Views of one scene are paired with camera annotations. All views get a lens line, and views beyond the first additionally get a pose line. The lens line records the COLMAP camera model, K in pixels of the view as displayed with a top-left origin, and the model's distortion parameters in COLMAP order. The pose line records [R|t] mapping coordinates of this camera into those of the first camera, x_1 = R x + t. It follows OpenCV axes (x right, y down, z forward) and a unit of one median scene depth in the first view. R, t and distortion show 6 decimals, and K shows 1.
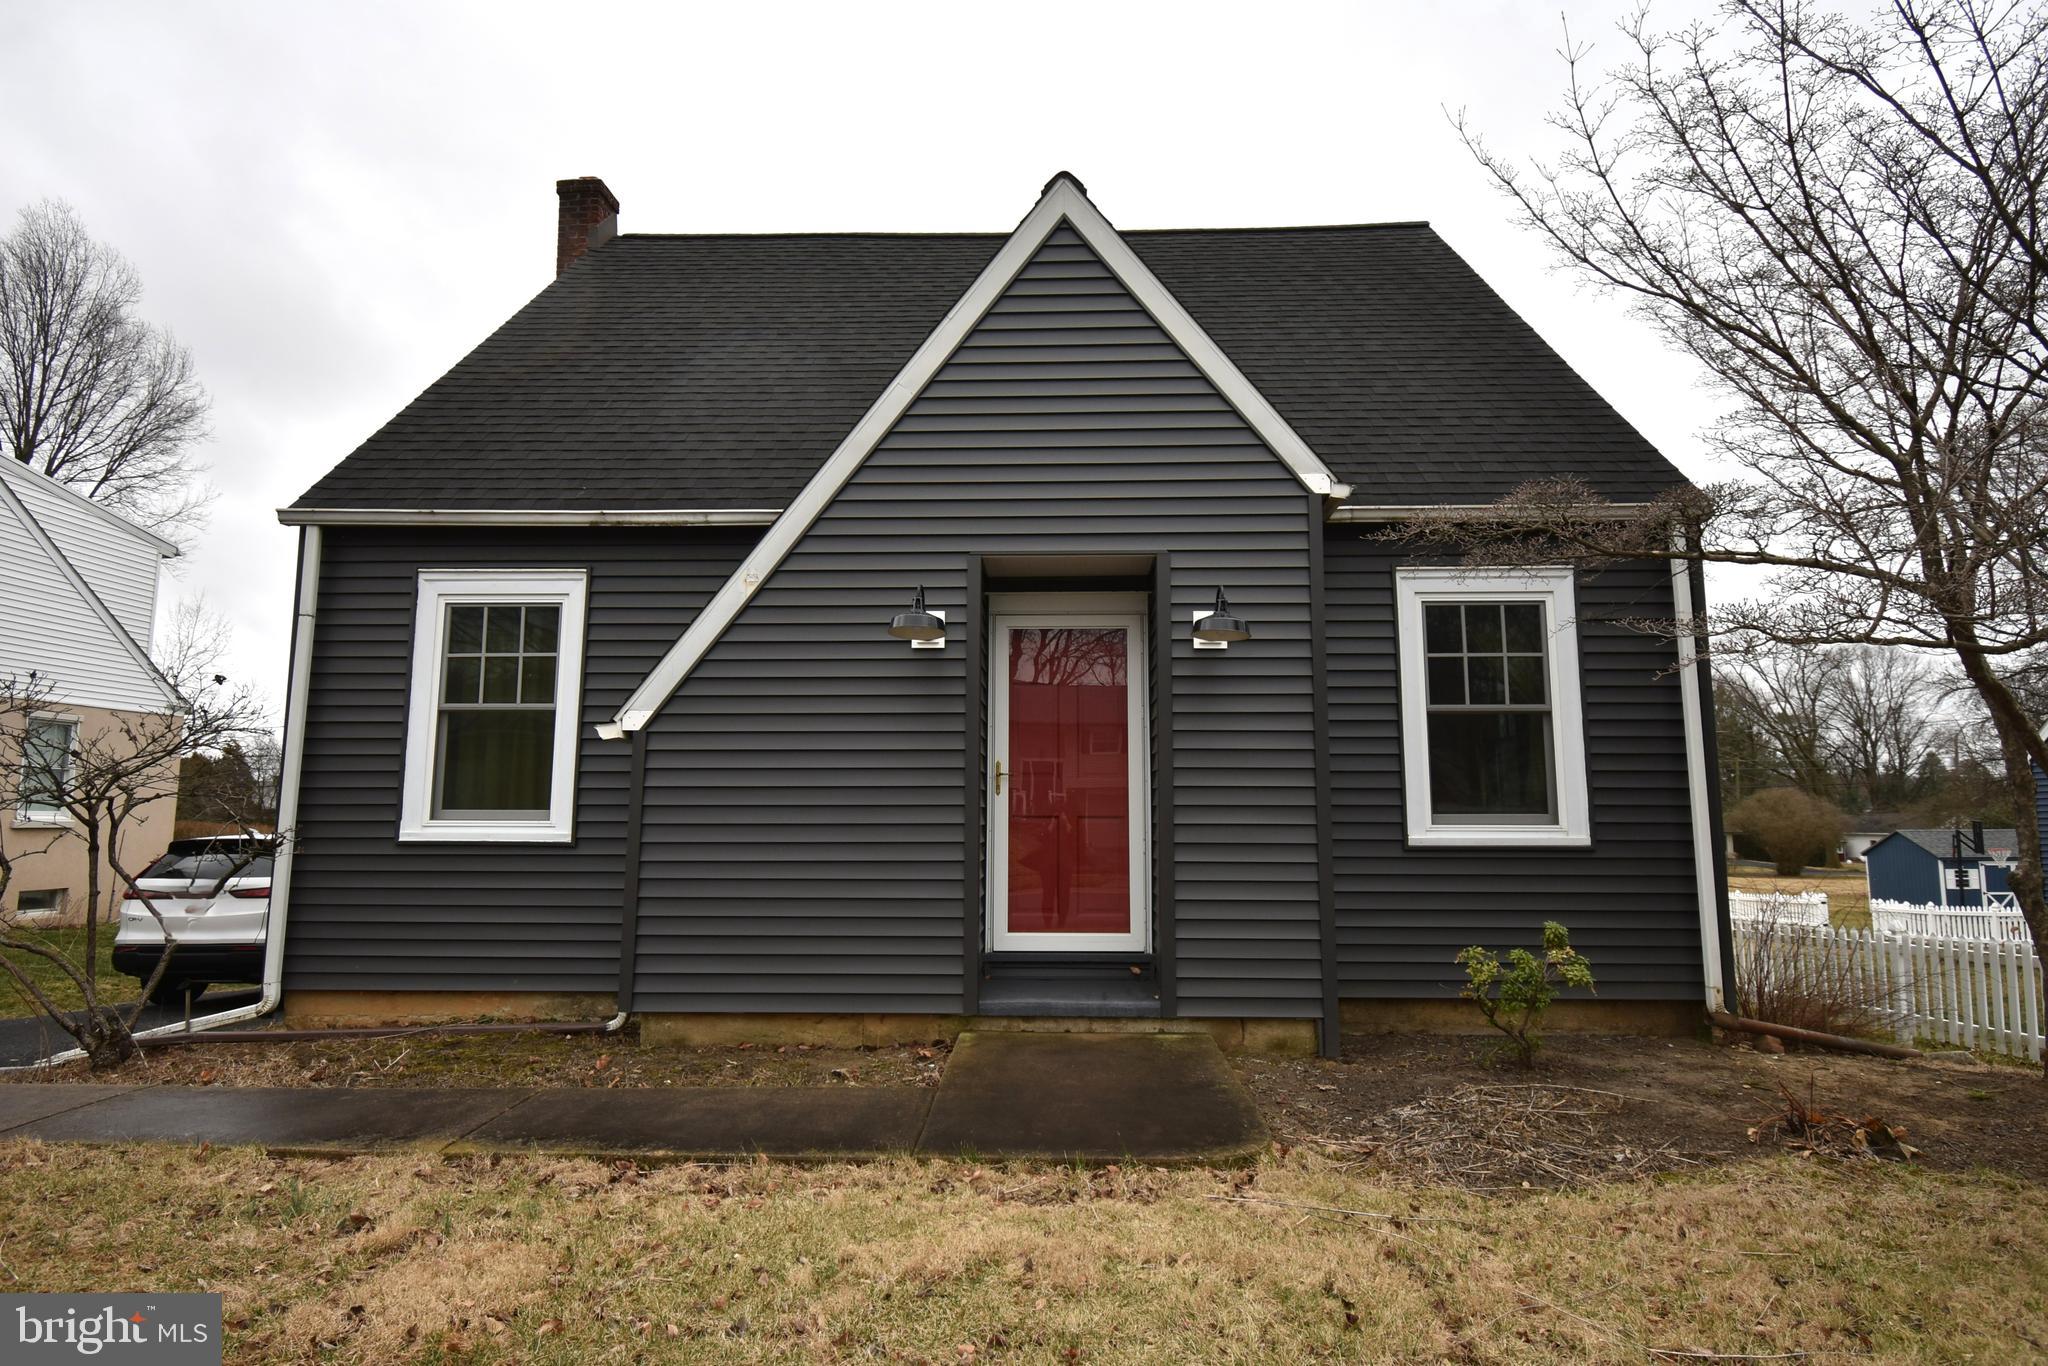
lens RADIAL K [[1107.9, 0, 1031.7], [0, 1107.9, 684.9], [0, 0, 1]] dist [-0.006605, -0.012035]
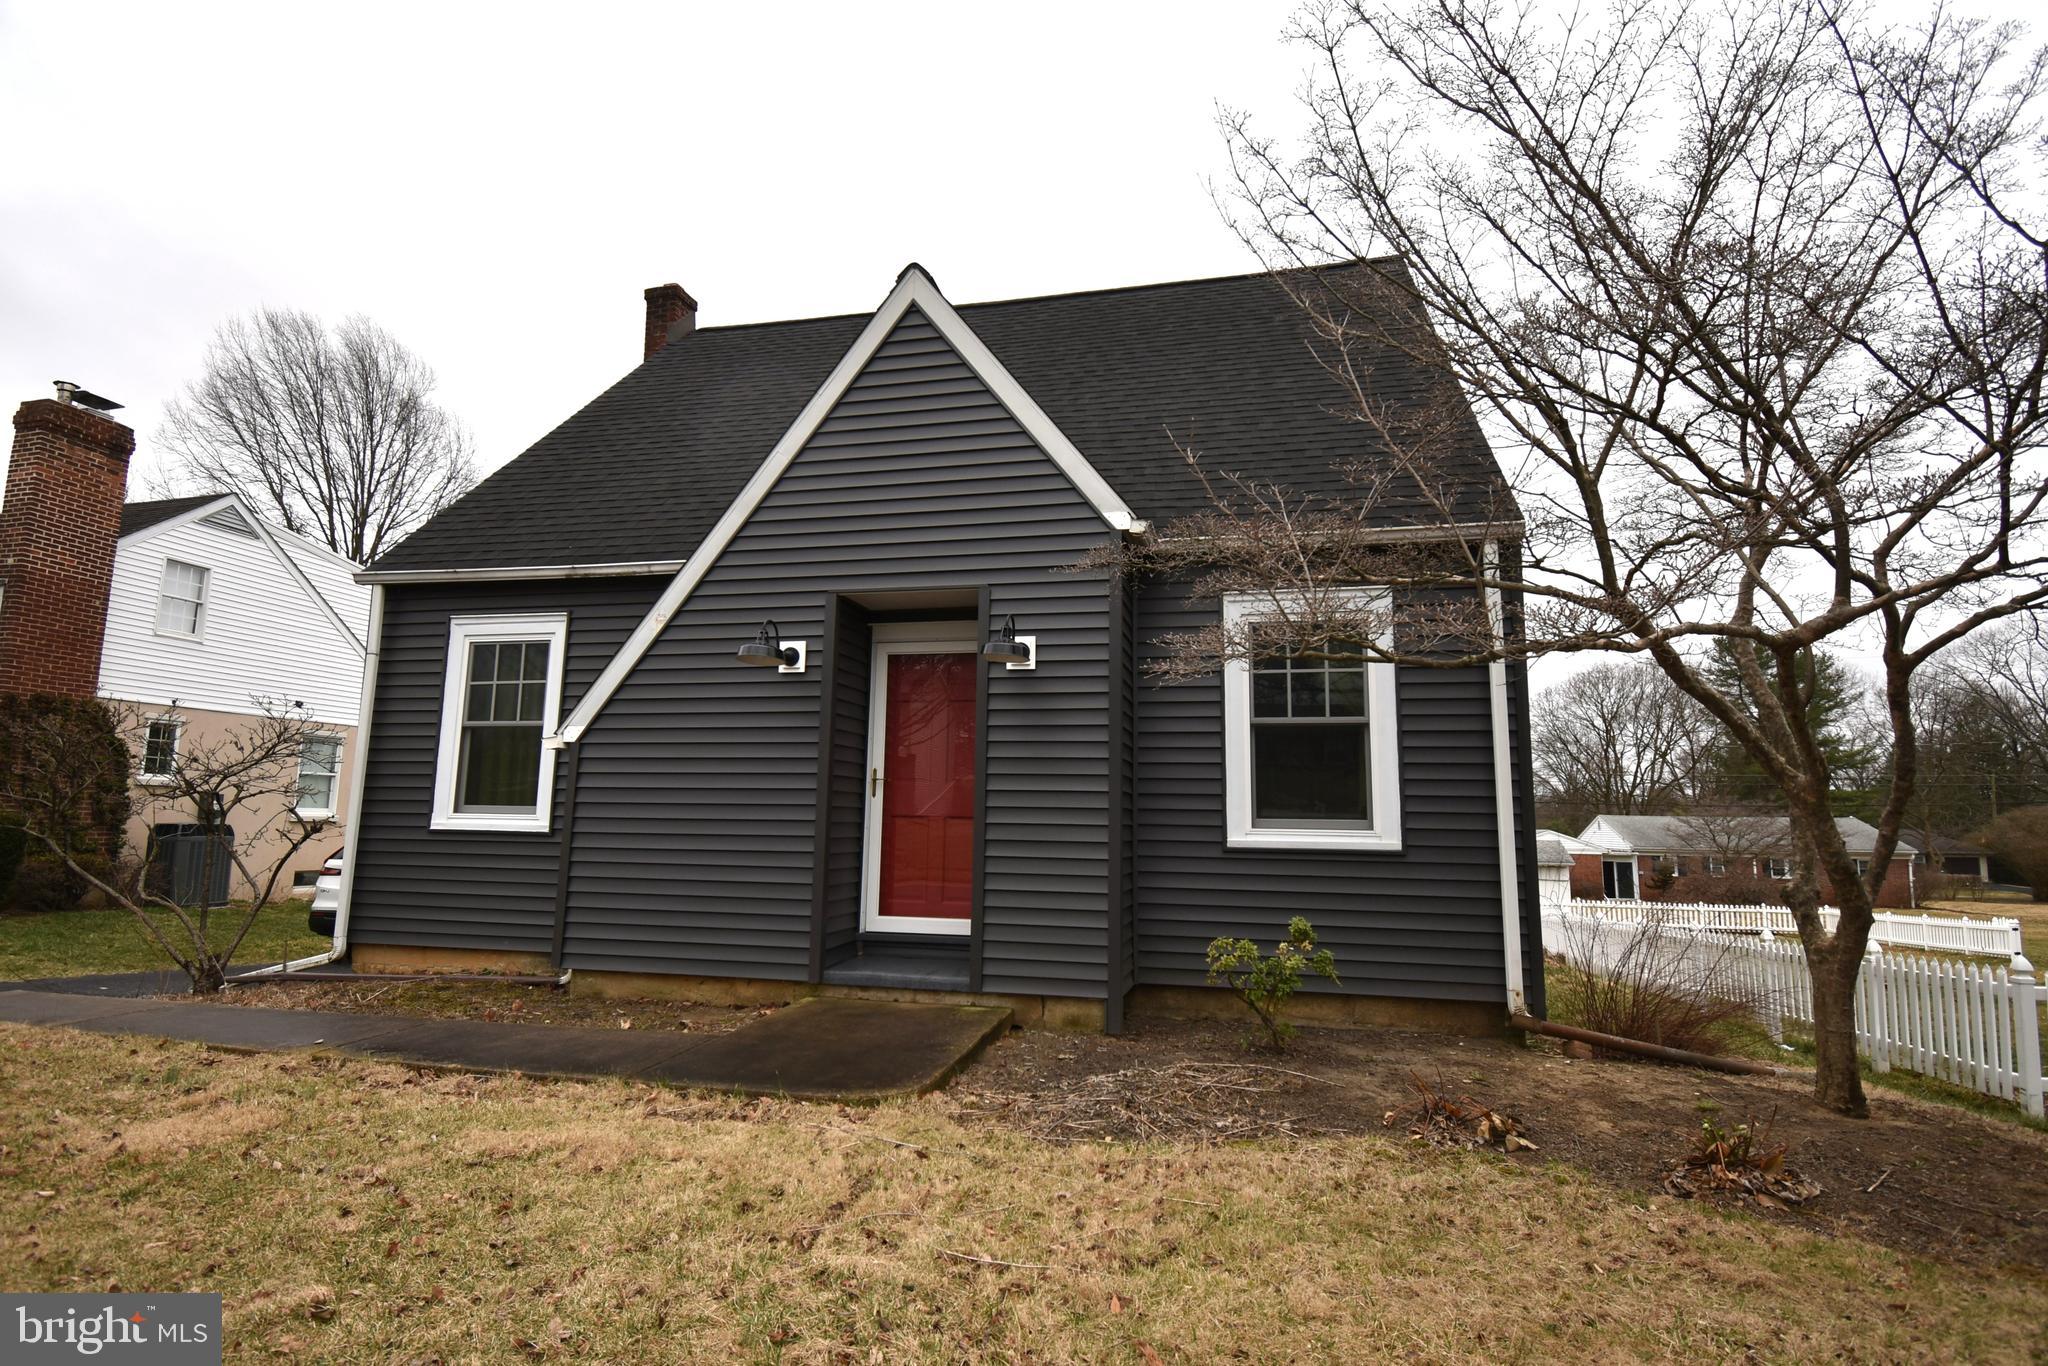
lens RADIAL K [[1045.8, 0, 1037.6], [0, 1045.8, 680.3], [0, 0, 1]] dist [-0.013131, -0.001250]
pose [[0.980446, -0.013228, -0.196341, 0.366000], [0.009194, 0.999728, -0.021439, 0.001552], [0.196571, 0.019215, 0.980301, -0.047157]]
